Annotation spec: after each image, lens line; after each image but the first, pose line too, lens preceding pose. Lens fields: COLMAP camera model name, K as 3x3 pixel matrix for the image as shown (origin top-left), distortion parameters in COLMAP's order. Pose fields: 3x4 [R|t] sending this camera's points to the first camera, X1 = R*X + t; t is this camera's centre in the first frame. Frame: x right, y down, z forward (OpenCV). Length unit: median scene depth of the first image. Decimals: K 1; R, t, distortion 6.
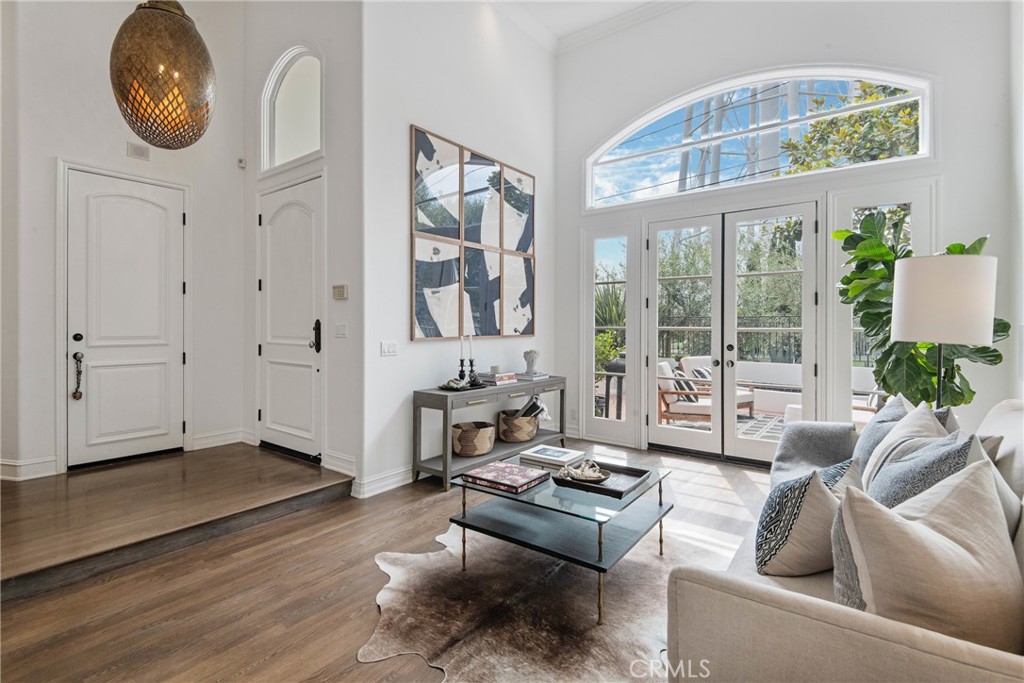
lens RADIAL K [[478.6, 0, 510.7], [0, 478.6, 328.1], [0, 0, 1]] dist [0.001003, 0.000080]
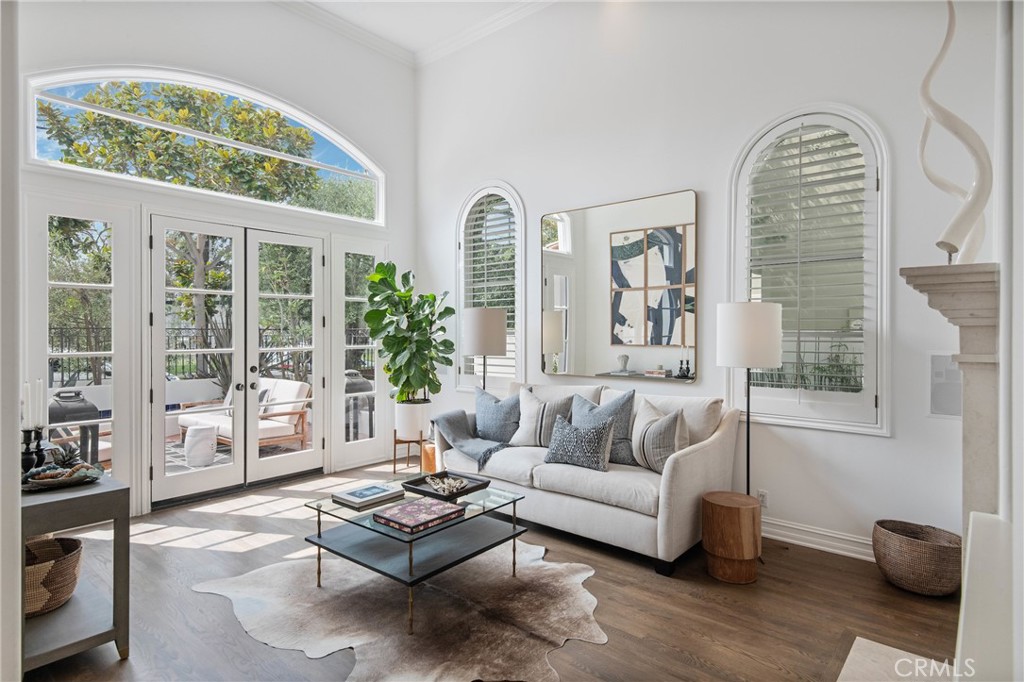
lens RADIAL K [[549.3, 0, 512.0], [0, 549.3, 341.0], [0, 0, 1]] dist [0.000486, 0.000014]
pose [[0.051329, -0.014121, 0.998582, -1.140222], [0.000736, 0.999900, 0.014102, -0.058009], [-0.998682, 0.000012, 0.051334, 0.782008]]
